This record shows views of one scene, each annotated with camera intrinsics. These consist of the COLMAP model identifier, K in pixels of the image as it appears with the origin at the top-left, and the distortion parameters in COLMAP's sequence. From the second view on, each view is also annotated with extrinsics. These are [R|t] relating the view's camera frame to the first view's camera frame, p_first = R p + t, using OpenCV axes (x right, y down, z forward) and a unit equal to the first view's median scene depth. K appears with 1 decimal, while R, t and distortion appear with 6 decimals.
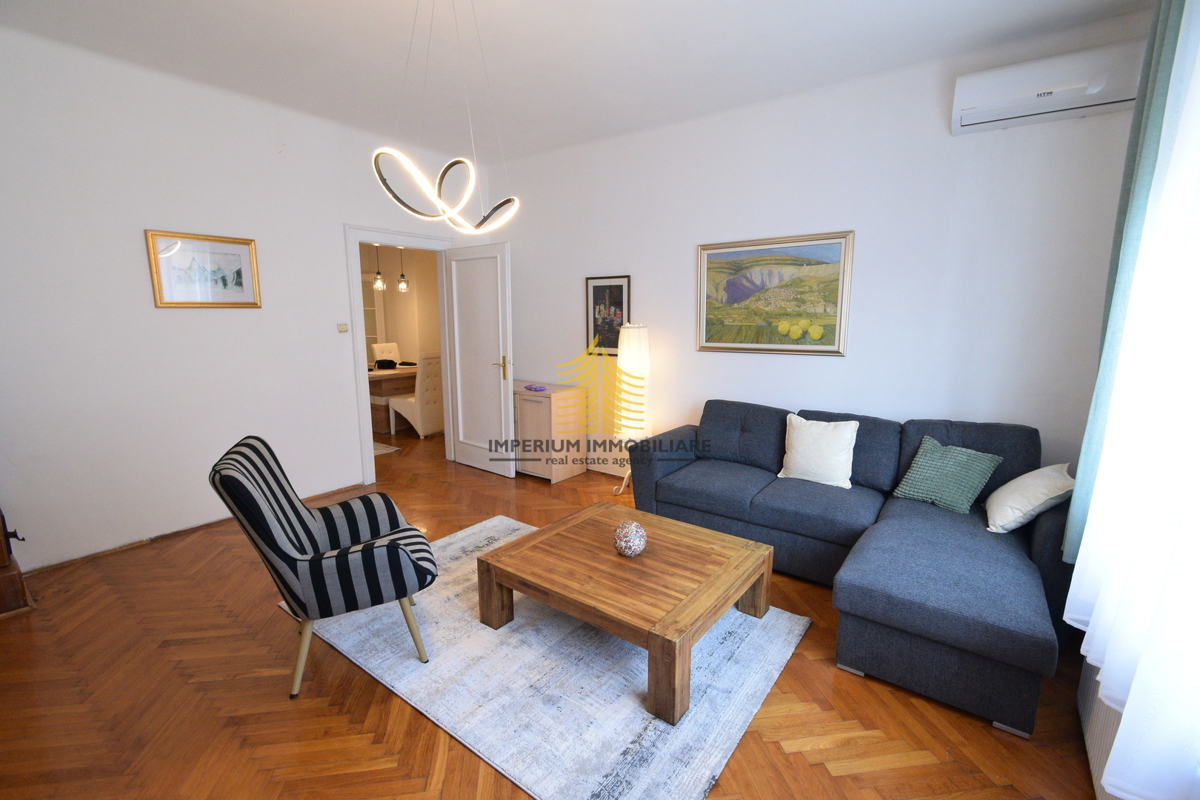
lens RADIAL K [[525.7, 0, 599.0], [0, 525.7, 405.4], [0, 0, 1]] dist [0.003187, -0.002584]
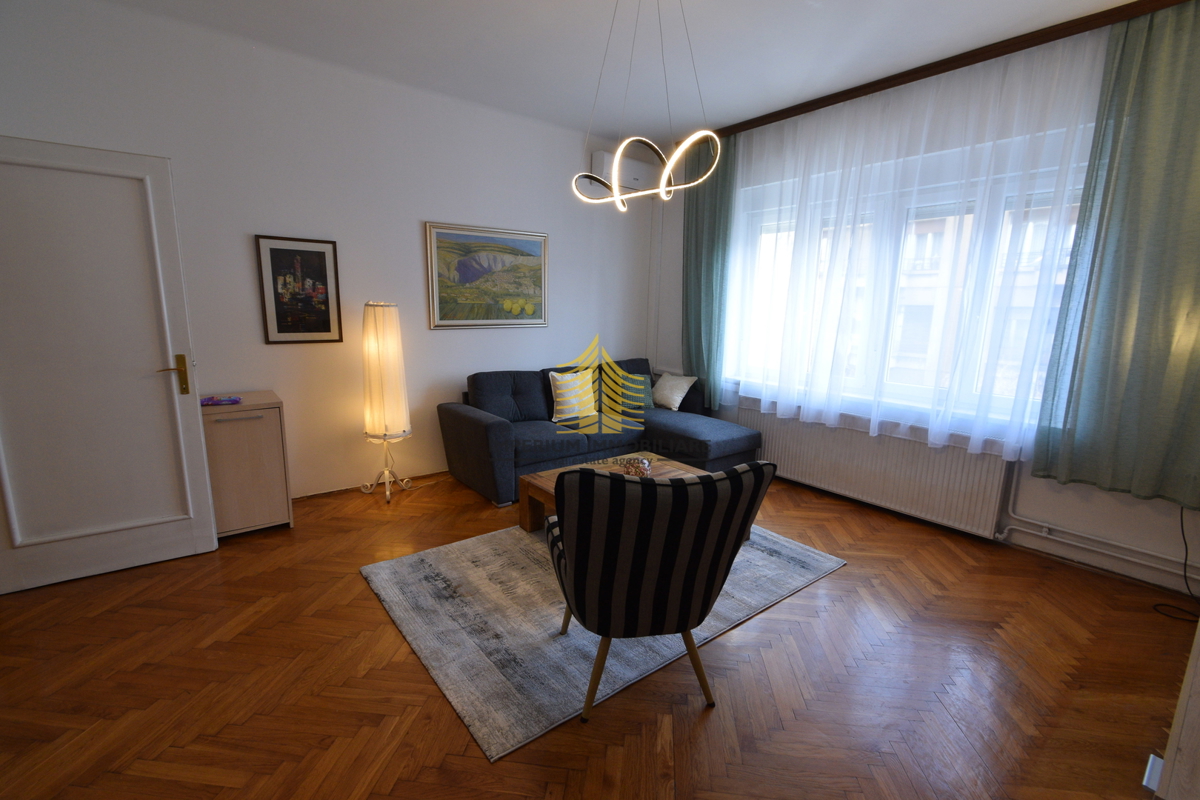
lens RADIAL K [[525.7, 0, 600.6], [0, 525.7, 402.3], [0, 0, 1]] dist [0.003187, -0.002584]
pose [[0.257598, -0.174458, 0.950372, -0.735372], [0.147518, 0.979136, 0.139753, -0.063438], [-0.954925, 0.104197, 0.277959, 0.456341]]
